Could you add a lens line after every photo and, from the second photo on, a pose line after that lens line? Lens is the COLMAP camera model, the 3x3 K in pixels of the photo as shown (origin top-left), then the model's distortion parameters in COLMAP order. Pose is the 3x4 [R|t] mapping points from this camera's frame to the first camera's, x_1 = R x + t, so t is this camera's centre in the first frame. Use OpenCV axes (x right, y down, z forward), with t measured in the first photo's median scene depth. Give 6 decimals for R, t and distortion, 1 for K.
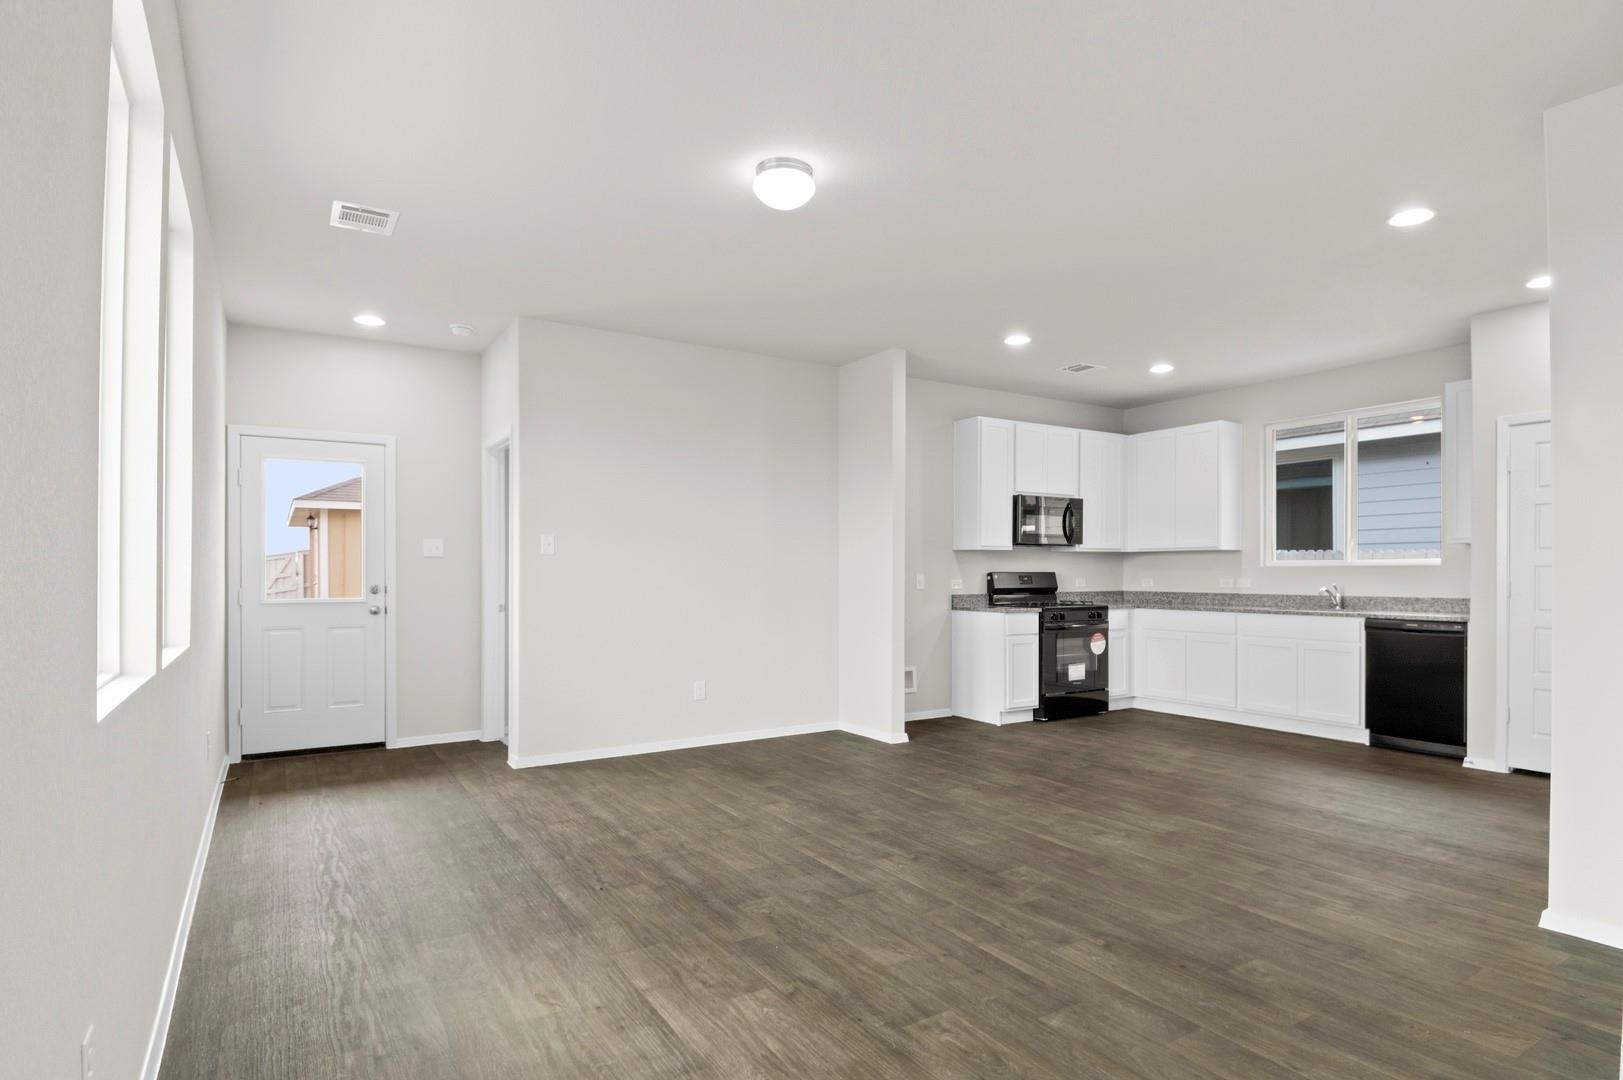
lens RADIAL K [[869.1, 0, 846.4], [0, 869.1, 560.5], [0, 0, 1]] dist [0.010372, -0.026021]
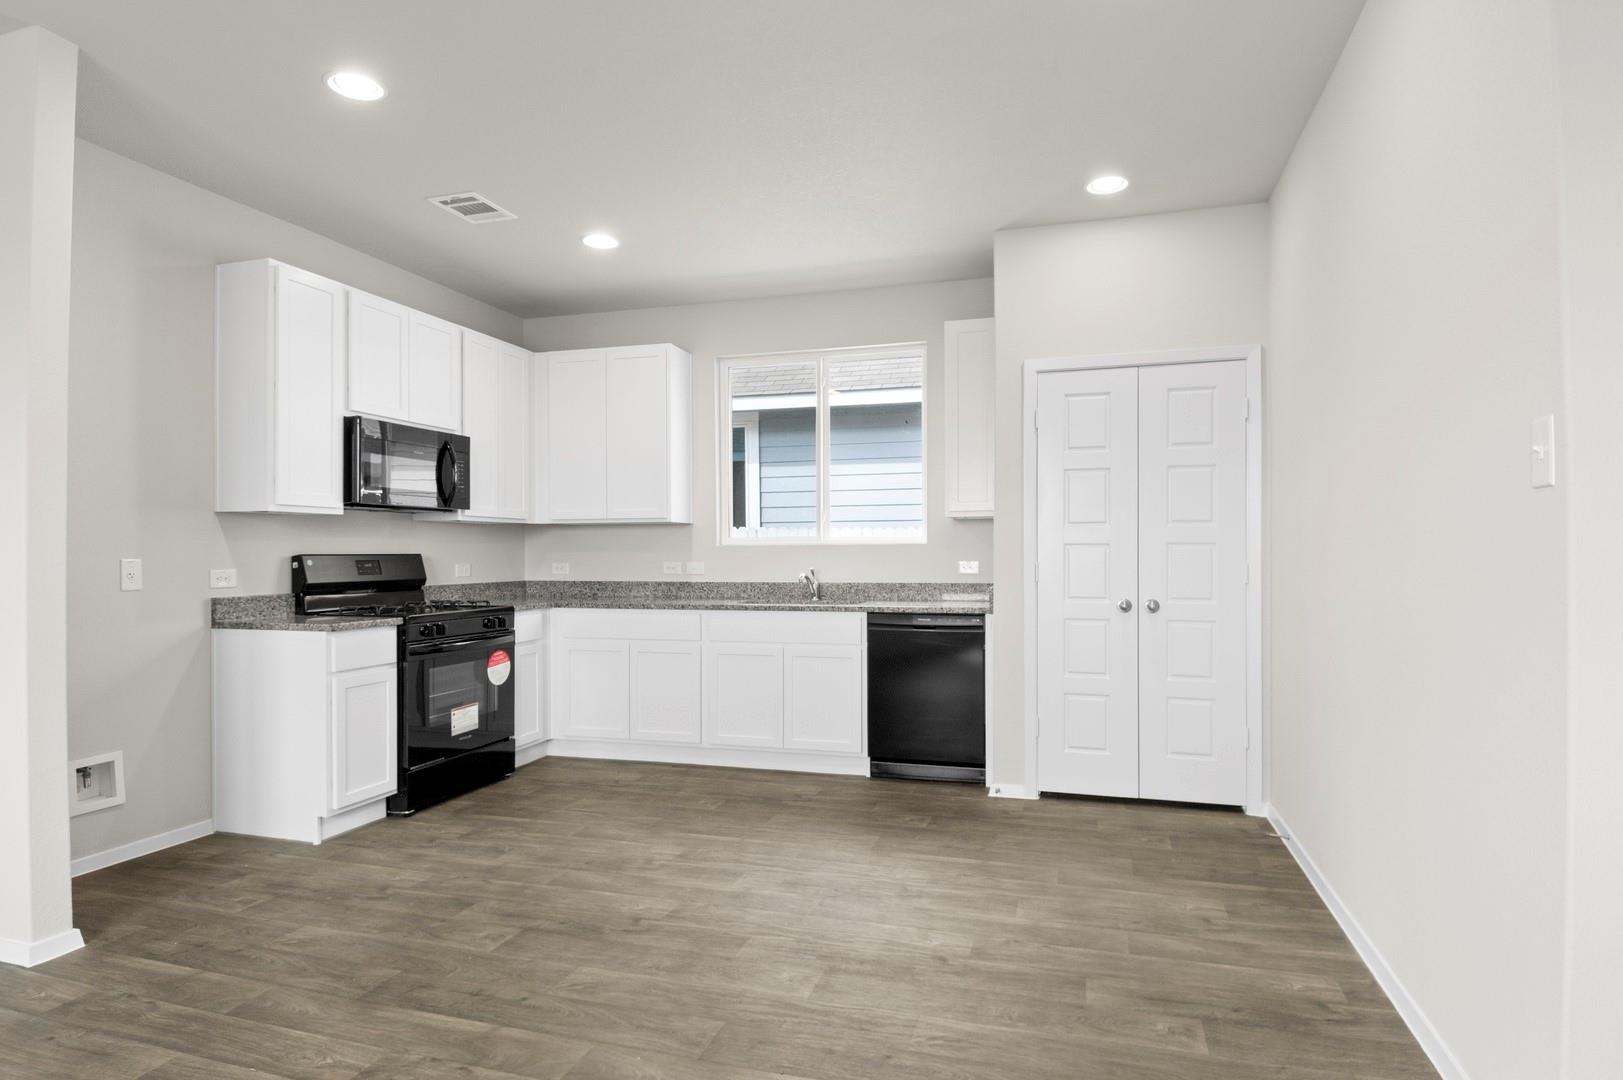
lens RADIAL K [[869.1, 0, 846.4], [0, 869.1, 560.5], [0, 0, 1]] dist [0.010372, -0.026021]
pose [[0.754562, -0.008165, 0.656178, 0.068191], [-0.005054, 0.999821, 0.018252, 0.005602], [-0.656209, -0.017088, 0.754385, 0.366736]]
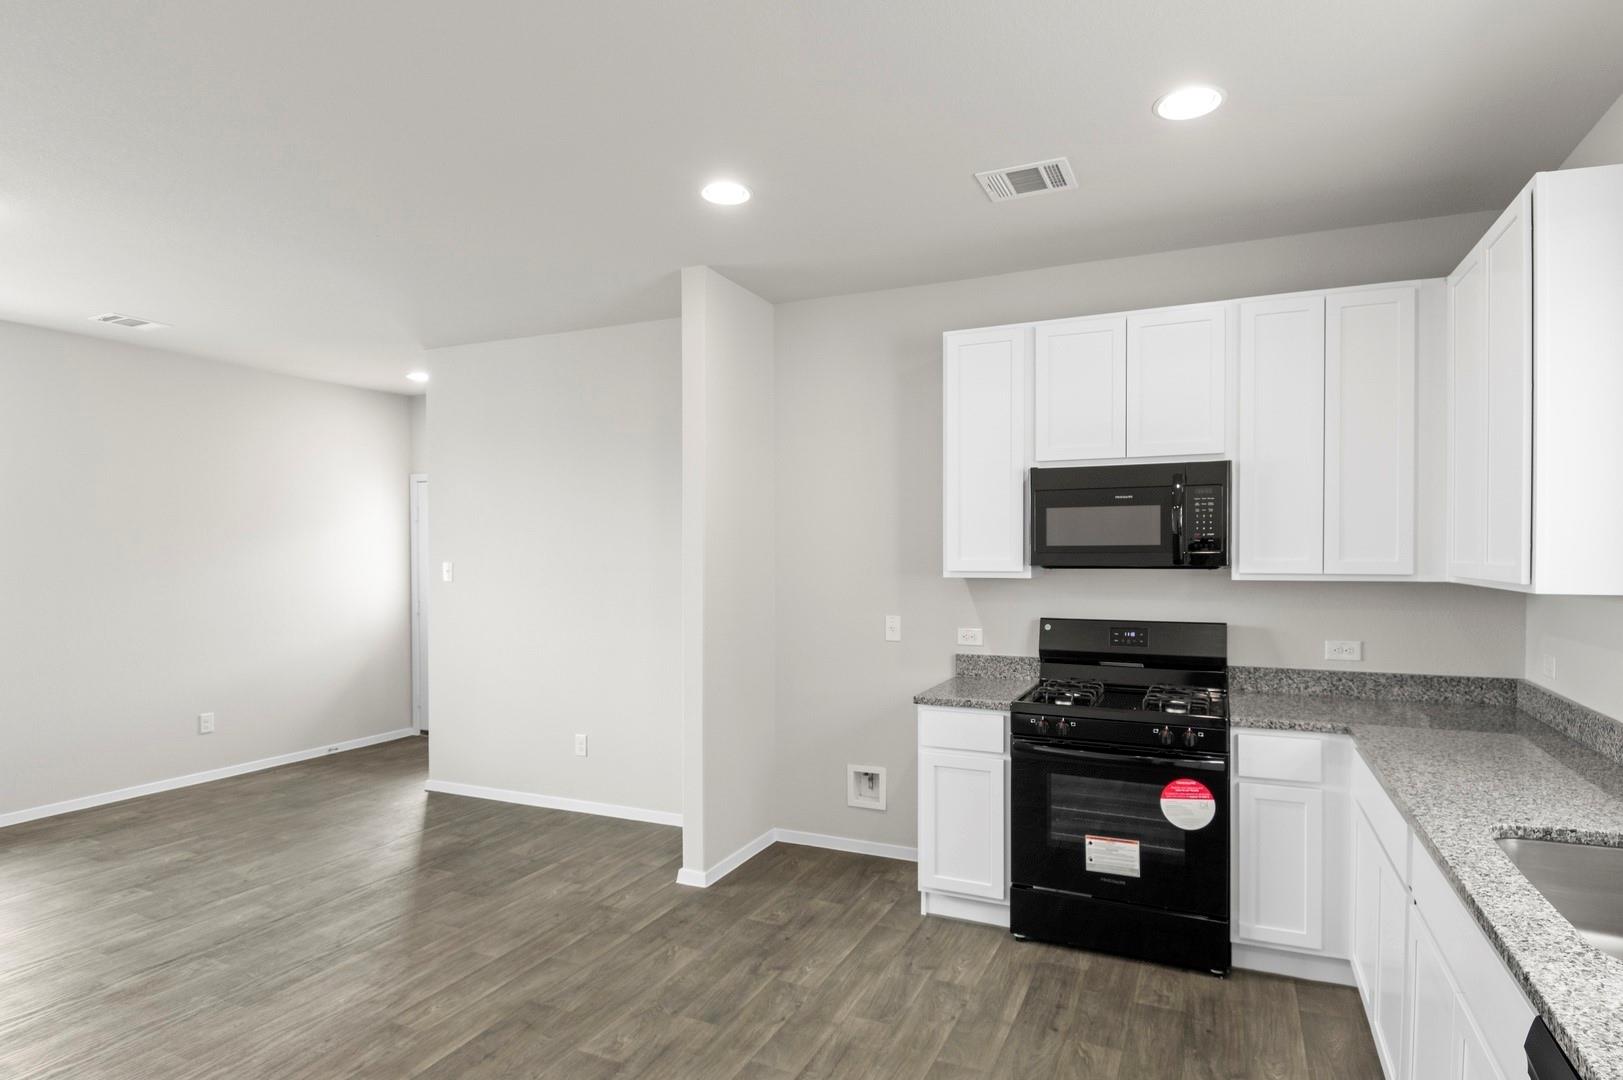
lens RADIAL K [[869.1, 0, 846.4], [0, 869.1, 560.5], [0, 0, 1]] dist [0.010372, -0.026021]
pose [[0.544731, 0.009619, -0.838556, 0.556731], [0.013716, 0.999698, 0.020377, -0.034061], [0.838499, -0.022602, 0.544435, 0.637054]]
